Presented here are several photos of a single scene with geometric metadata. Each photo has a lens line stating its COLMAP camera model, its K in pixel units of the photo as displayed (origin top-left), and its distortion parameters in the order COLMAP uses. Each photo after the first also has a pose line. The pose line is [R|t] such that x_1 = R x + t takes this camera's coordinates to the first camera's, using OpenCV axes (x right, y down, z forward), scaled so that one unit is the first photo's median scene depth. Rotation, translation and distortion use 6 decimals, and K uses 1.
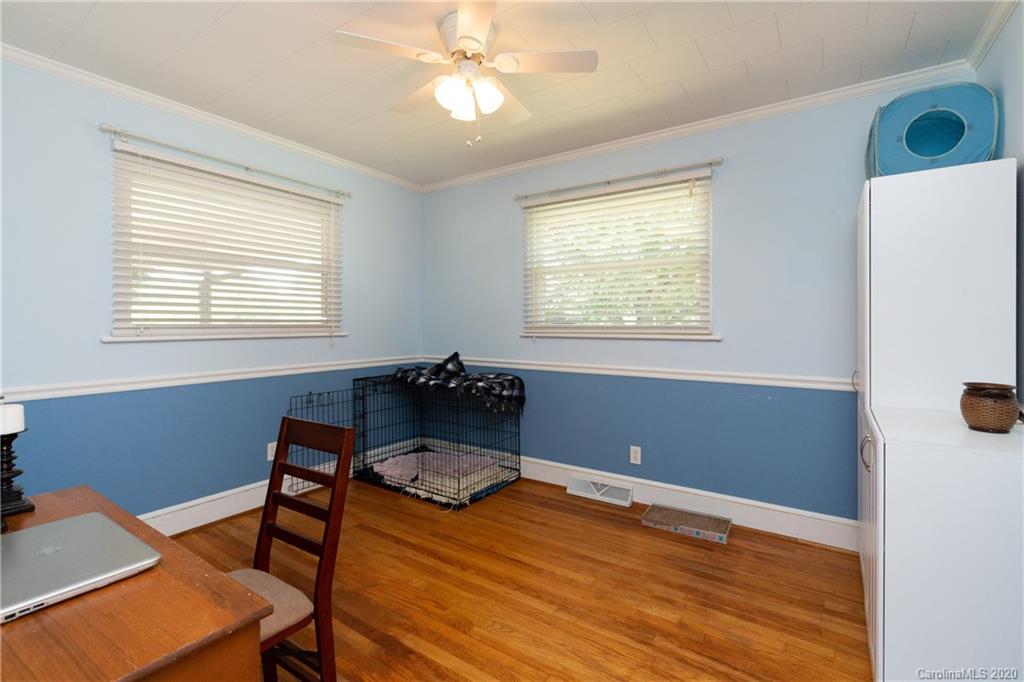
lens RADIAL K [[464.5, 0, 516.0], [0, 464.5, 316.9], [0, 0, 1]] dist [-0.000666, -0.000130]
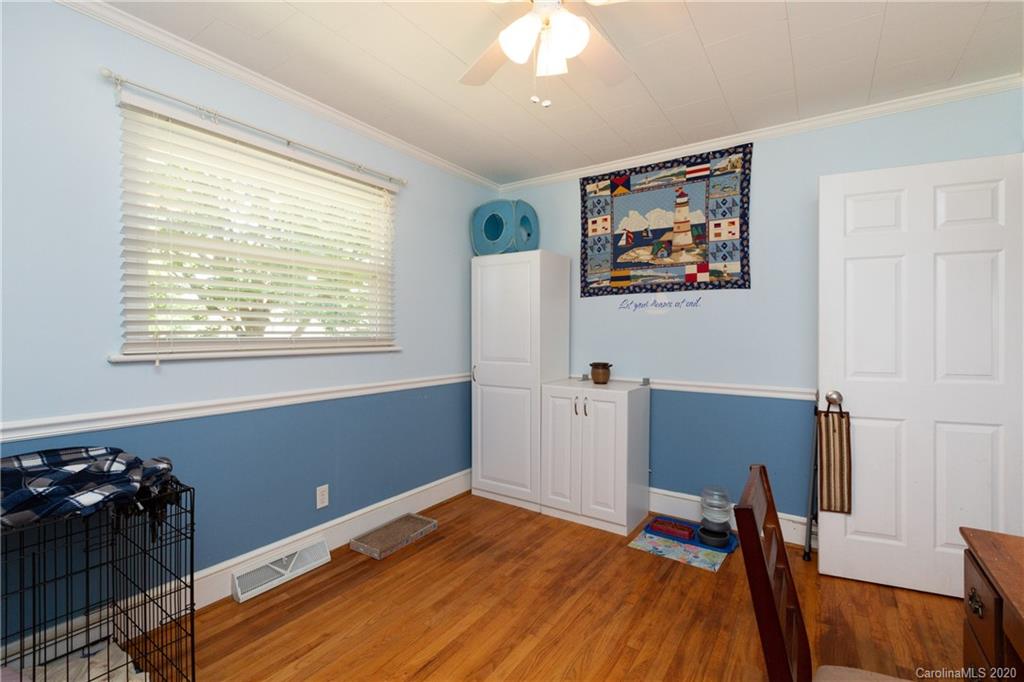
lens RADIAL K [[460.8, 0, 510.9], [0, 460.8, 331.2], [0, 0, 1]] dist [0.001170, 0.000509]
pose [[0.003093, -0.001891, 0.999993, -0.682937], [-0.015817, 0.999873, 0.001940, 0.000294], [-0.999870, -0.015823, 0.003063, 0.831342]]
